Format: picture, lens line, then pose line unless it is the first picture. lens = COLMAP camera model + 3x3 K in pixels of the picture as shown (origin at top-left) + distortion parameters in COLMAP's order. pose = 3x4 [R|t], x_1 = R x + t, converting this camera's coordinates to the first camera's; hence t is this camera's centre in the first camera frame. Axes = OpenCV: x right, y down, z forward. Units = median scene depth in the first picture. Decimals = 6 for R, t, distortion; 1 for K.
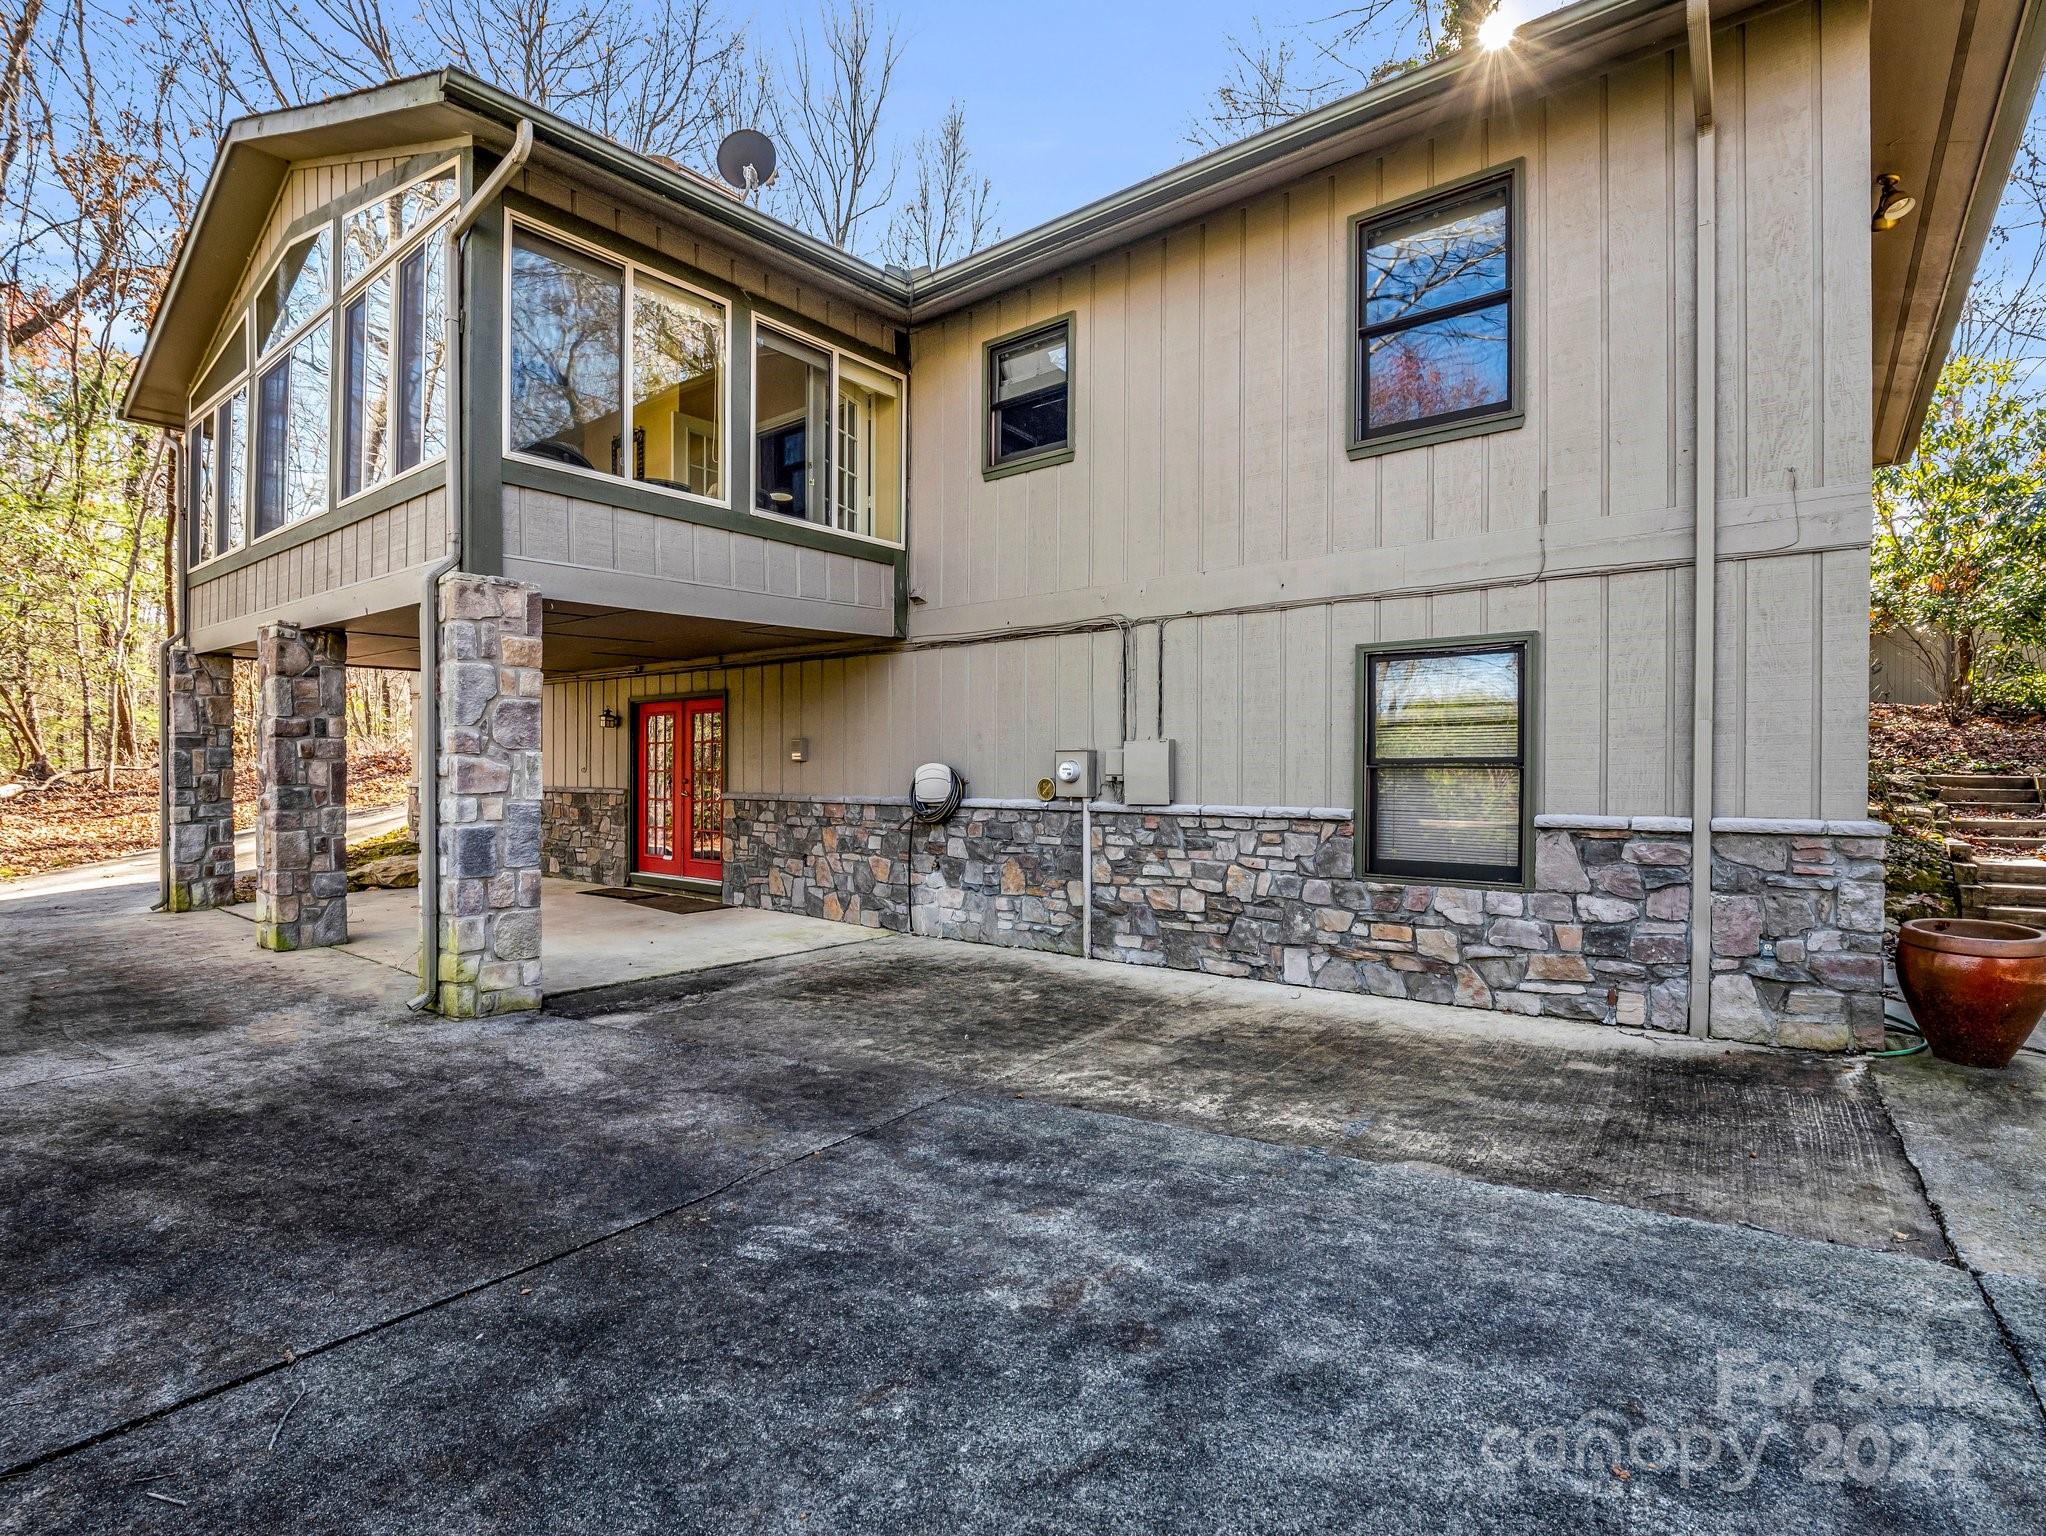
lens RADIAL K [[990.8, 0, 1022.9], [0, 990.8, 770.4], [0, 0, 1]] dist [-0.013134, -0.000150]
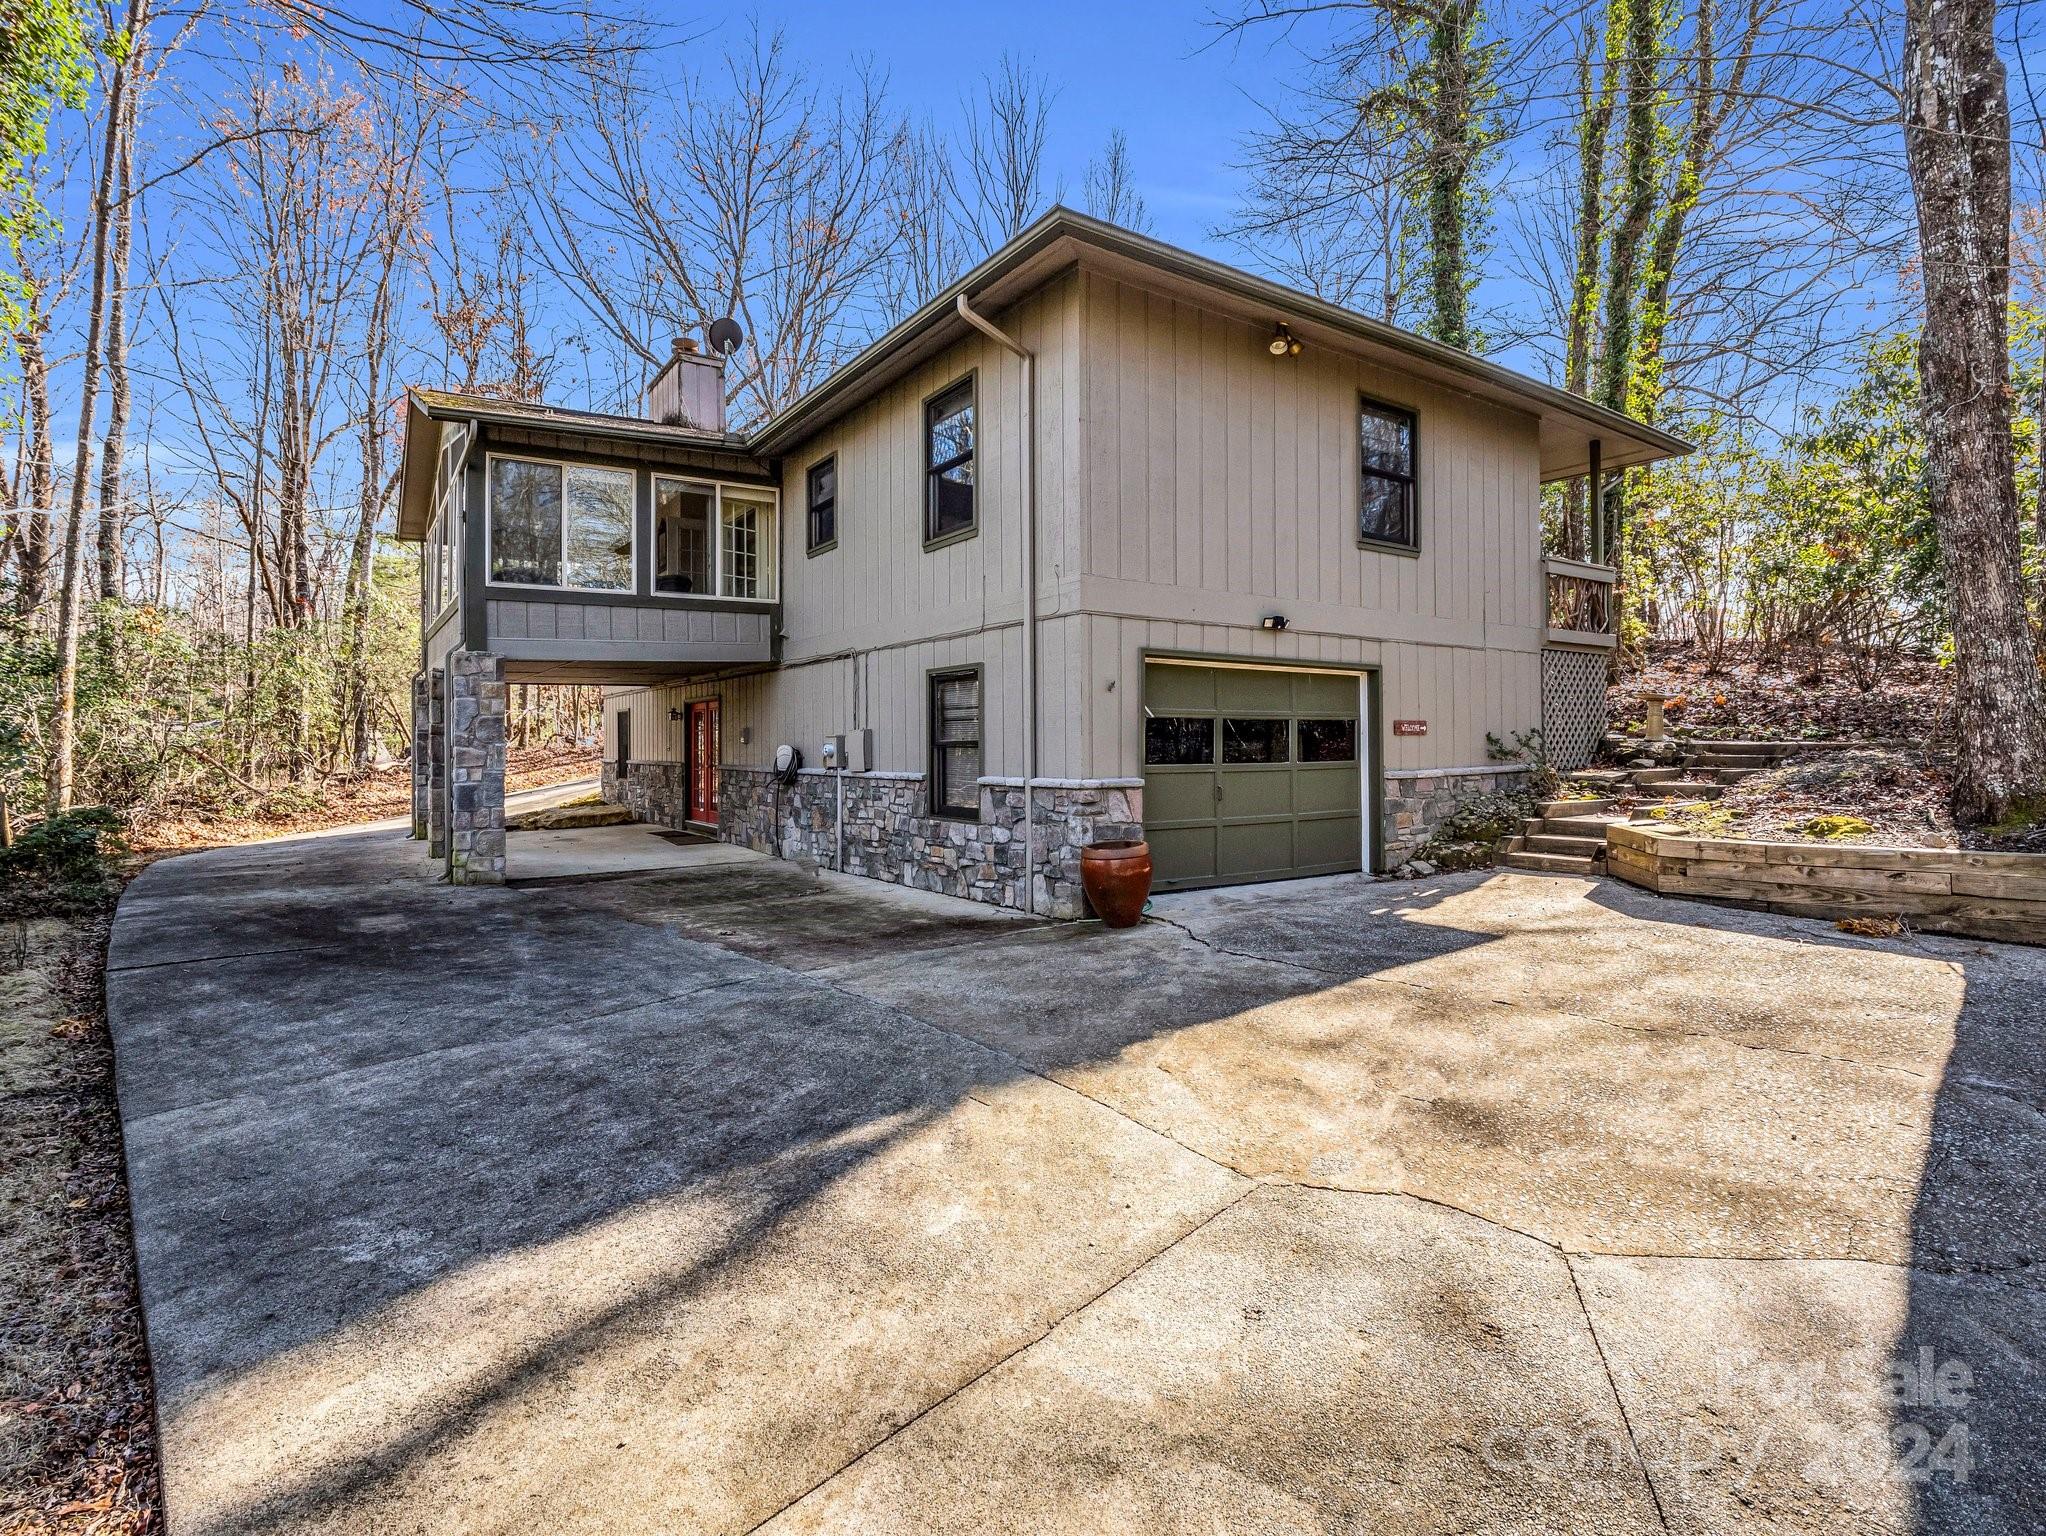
lens RADIAL K [[990.8, 0, 1021.8], [0, 990.8, 721.1], [0, 0, 1]] dist [-0.013134, -0.000150]
pose [[0.957203, -0.018669, -0.288816, 0.941730], [0.013027, 0.999685, -0.021446, -0.008993], [0.289125, 0.016766, 0.957144, -0.470581]]
